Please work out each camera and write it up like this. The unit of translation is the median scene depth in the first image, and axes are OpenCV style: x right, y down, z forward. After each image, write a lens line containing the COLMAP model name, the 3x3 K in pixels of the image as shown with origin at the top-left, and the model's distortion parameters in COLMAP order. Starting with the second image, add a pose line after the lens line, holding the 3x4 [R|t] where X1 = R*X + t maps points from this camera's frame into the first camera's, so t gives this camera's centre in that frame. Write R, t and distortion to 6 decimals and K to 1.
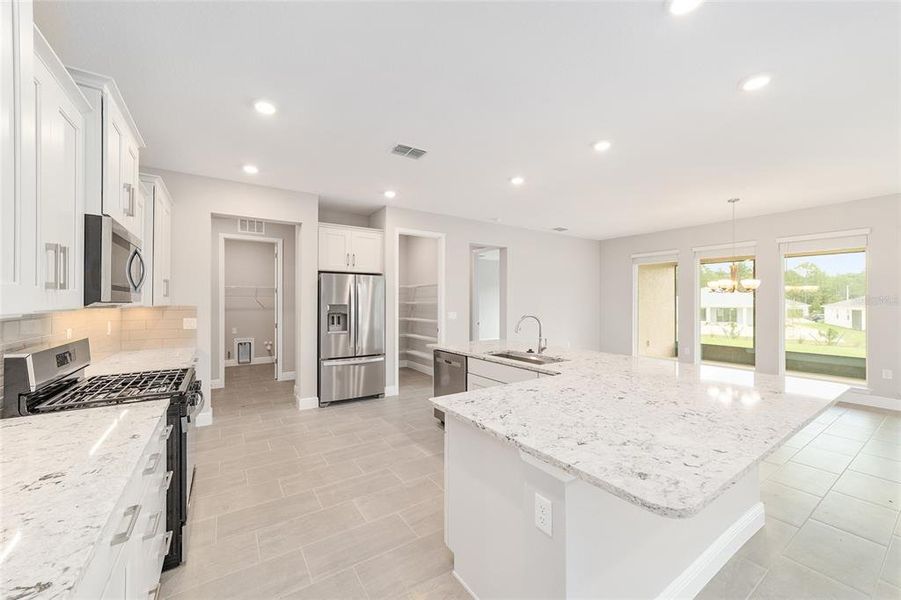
lens RADIAL K [[345.1, 0, 450.5], [0, 345.1, 300.0], [0, 0, 1]] dist [-0.002754, 0.000053]
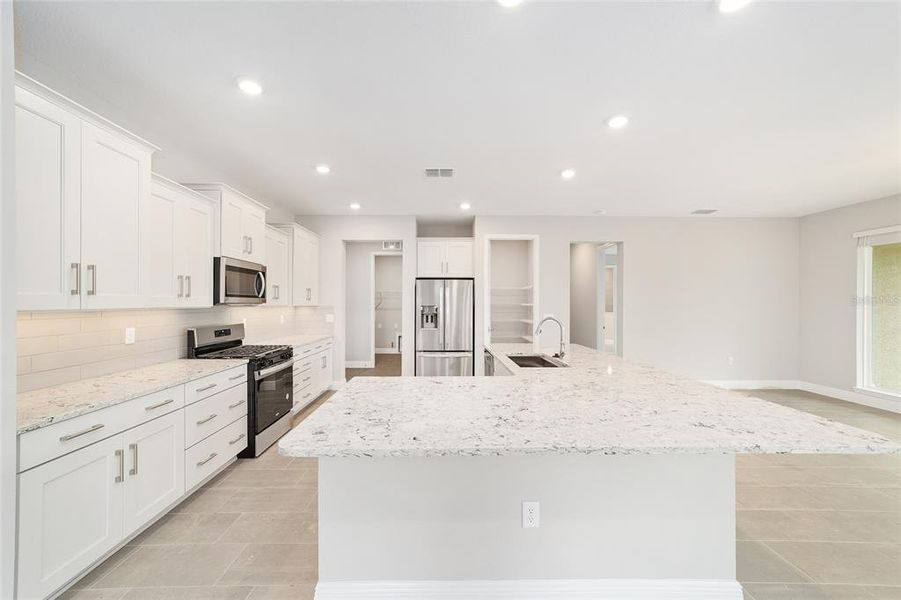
lens RADIAL K [[349.0, 0, 447.9], [0, 349.0, 301.7], [0, 0, 1]] dist [-0.000088, 0.000398]
pose [[0.839543, -0.000158, -0.543293, 0.380338], [0.000172, 1.000000, -0.000024, -0.000503], [0.543293, -0.000073, 0.839543, 0.028897]]
